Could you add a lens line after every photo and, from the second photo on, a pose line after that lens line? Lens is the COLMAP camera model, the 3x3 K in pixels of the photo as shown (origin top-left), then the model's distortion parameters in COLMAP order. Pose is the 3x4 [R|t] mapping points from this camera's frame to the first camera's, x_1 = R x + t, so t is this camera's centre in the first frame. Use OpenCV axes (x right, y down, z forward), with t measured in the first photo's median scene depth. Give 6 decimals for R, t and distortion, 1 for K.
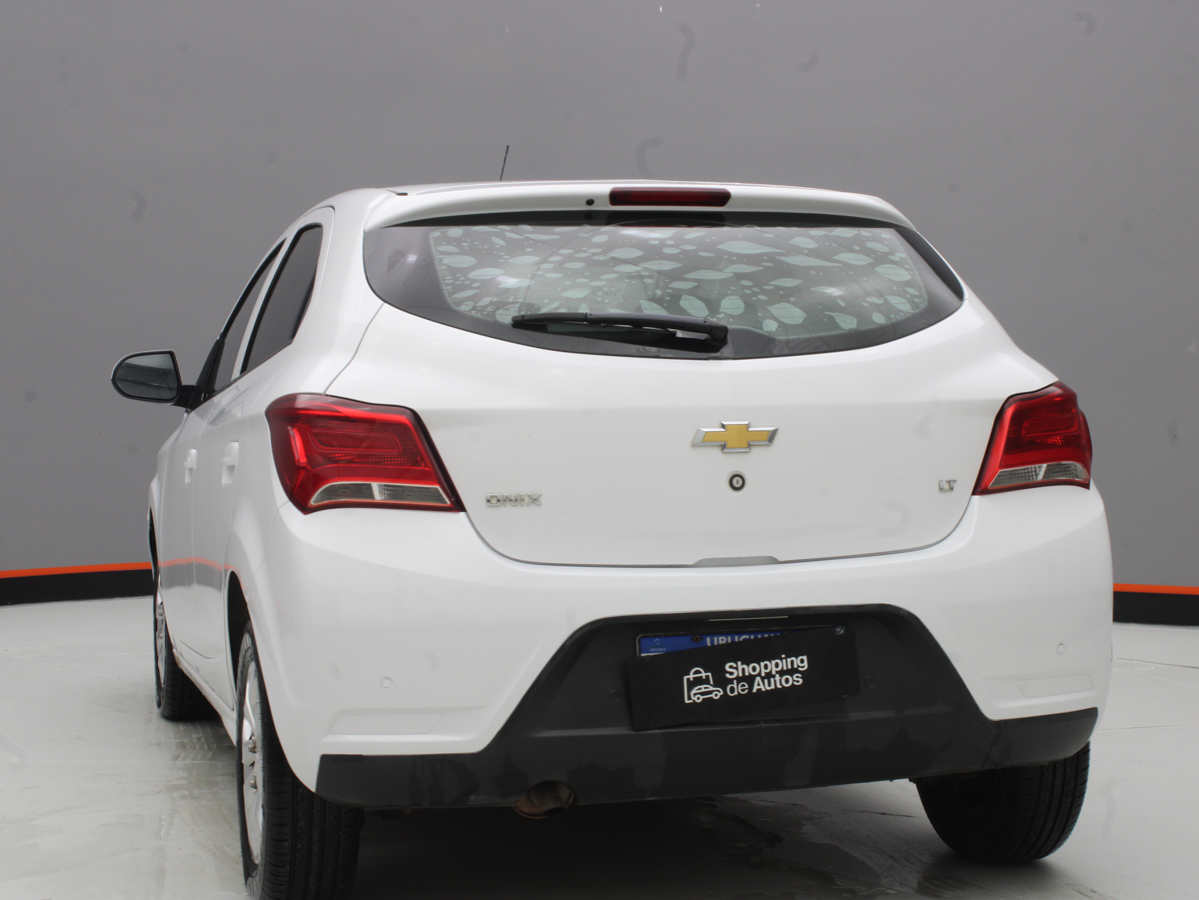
lens RADIAL K [[2097.0, 0, 599.5], [0, 2097.0, 450.0], [0, 0, 1]] dist [0.029566, 0.049130]
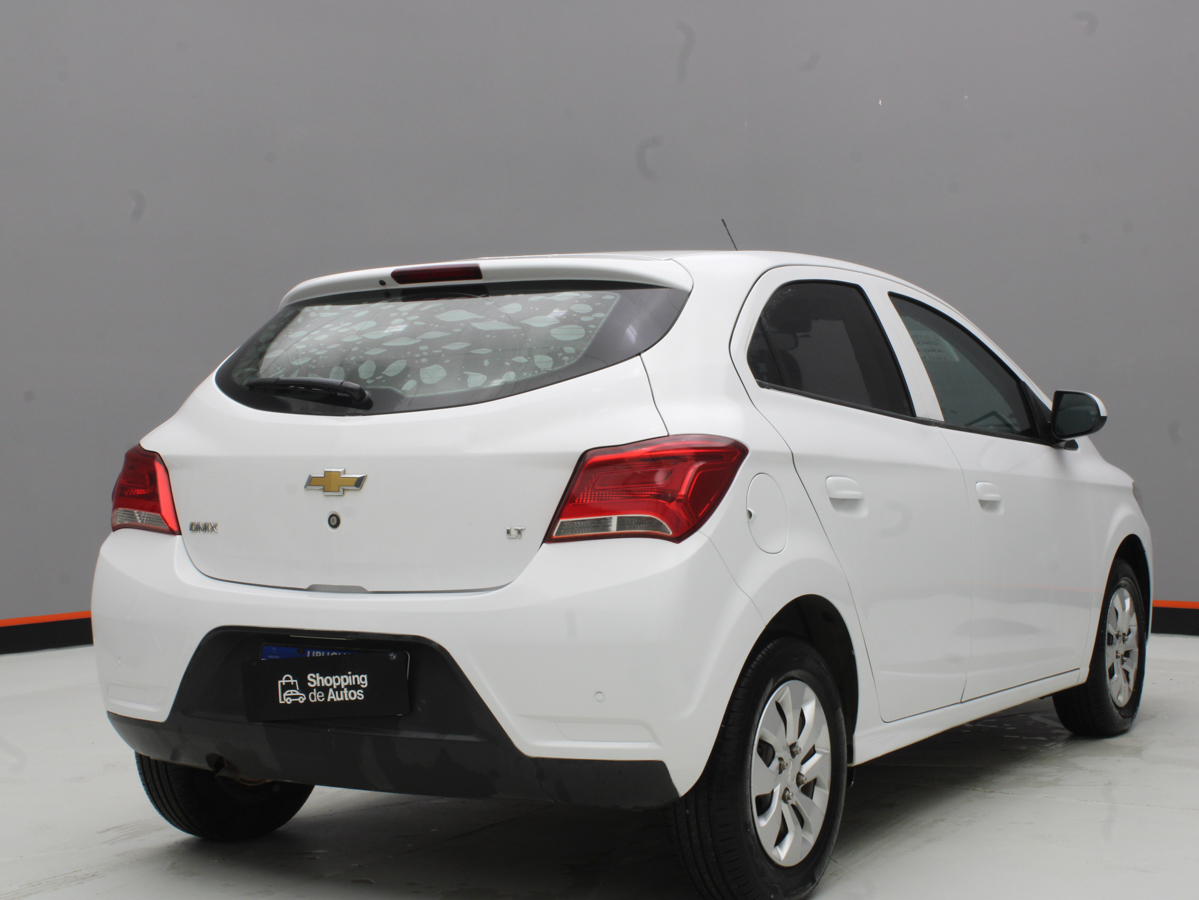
lens RADIAL K [[1892.1, 0, 599.5], [0, 1892.1, 450.0], [0, 0, 1]] dist [-0.010542, 0.024154]
pose [[0.681701, 0.011498, -0.731541, 0.940946], [-0.023290, 0.999711, -0.005991, -0.021244], [0.731260, 0.021122, 0.681772, 0.389728]]
